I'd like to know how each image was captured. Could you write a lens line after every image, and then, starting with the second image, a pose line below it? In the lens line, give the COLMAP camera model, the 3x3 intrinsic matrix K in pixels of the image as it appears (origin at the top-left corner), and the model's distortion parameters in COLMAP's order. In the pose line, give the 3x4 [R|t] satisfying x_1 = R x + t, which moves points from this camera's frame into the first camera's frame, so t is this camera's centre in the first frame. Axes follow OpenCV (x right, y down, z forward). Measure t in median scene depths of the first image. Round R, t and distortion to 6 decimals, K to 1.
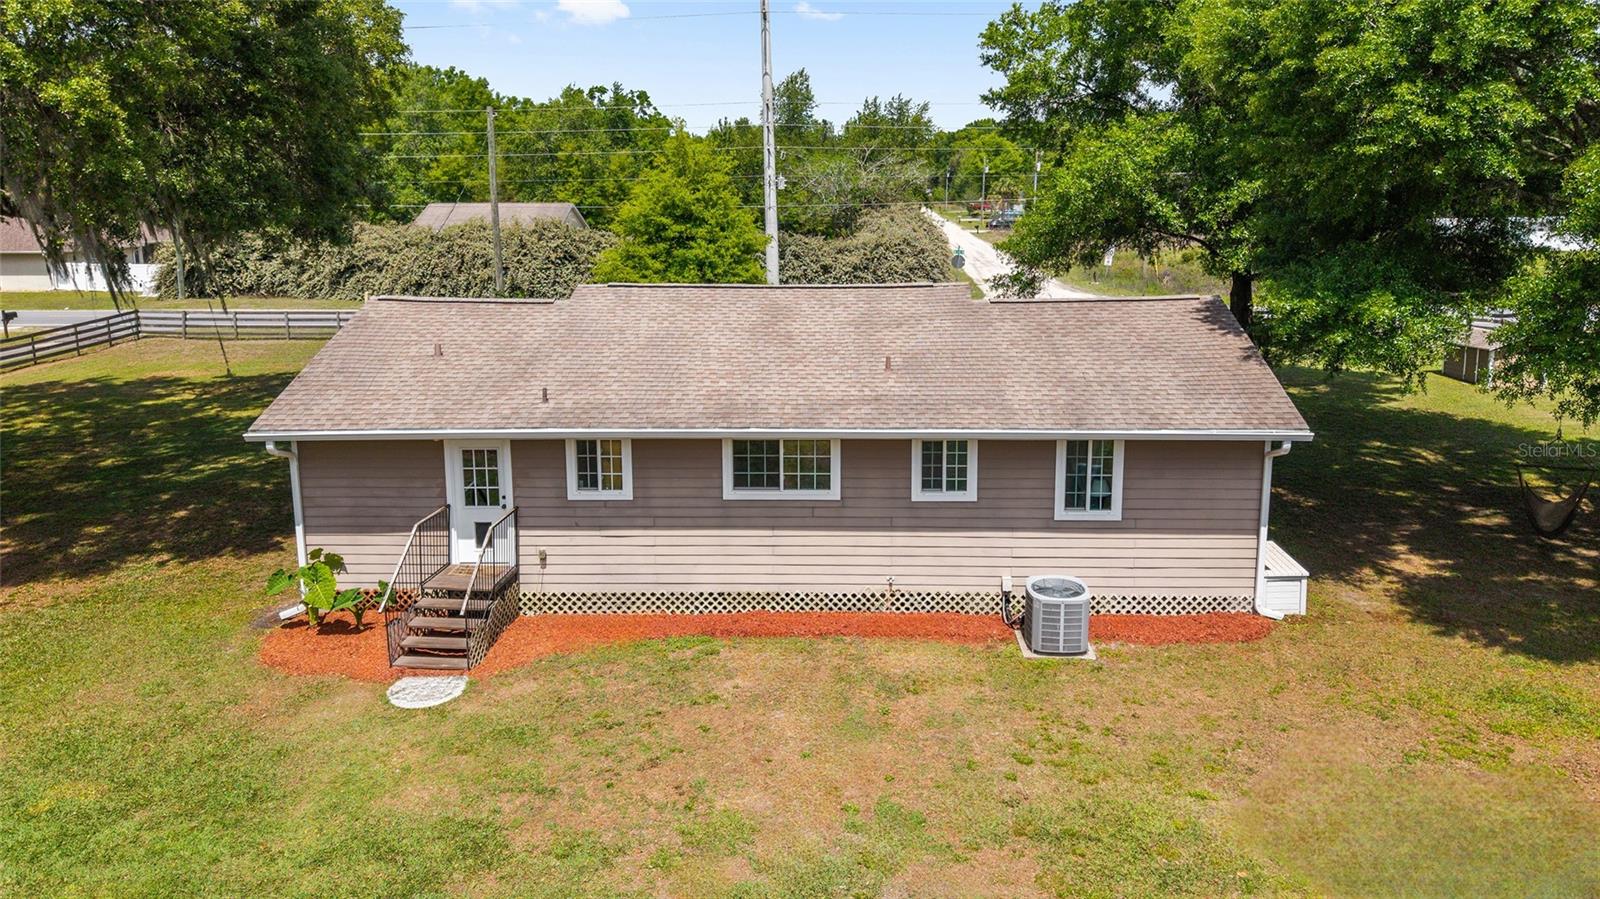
lens RADIAL K [[1203.7, 0, 833.2], [0, 1203.7, 477.0], [0, 0, 1]] dist [0.036739, -0.047737]
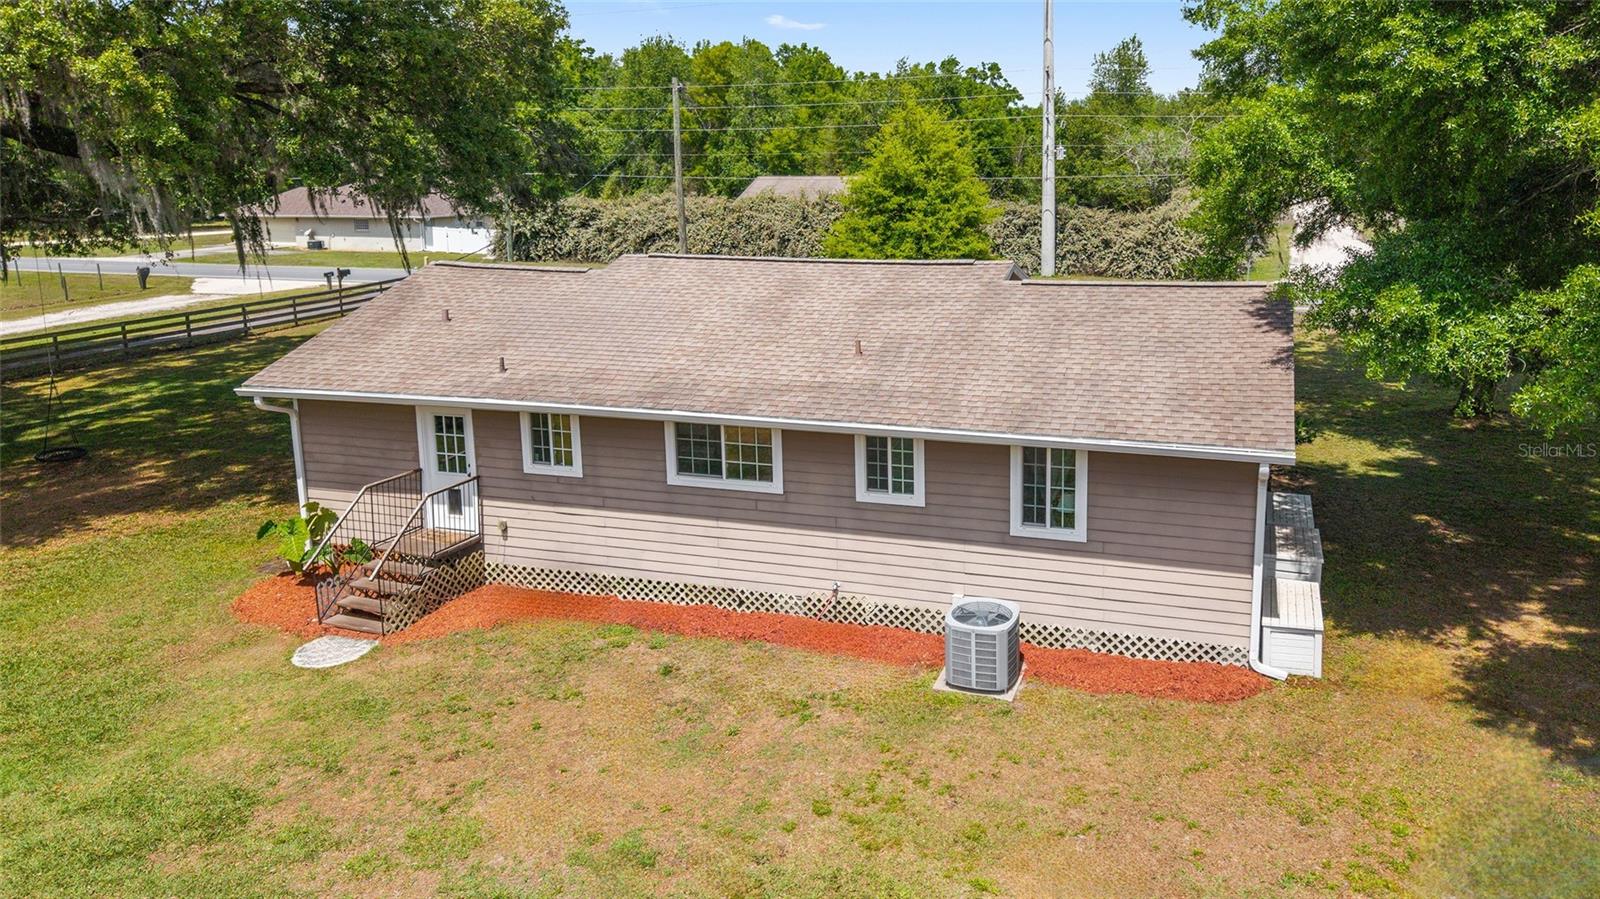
lens RADIAL K [[1203.7, 0, 872.1], [0, 1203.7, 469.4], [0, 0, 1]] dist [0.036739, -0.047737]
pose [[0.958148, 0.070527, -0.277450, 0.325775], [-0.066431, 0.997499, 0.024148, -0.026441], [0.278459, -0.004706, 0.960437, 0.136681]]
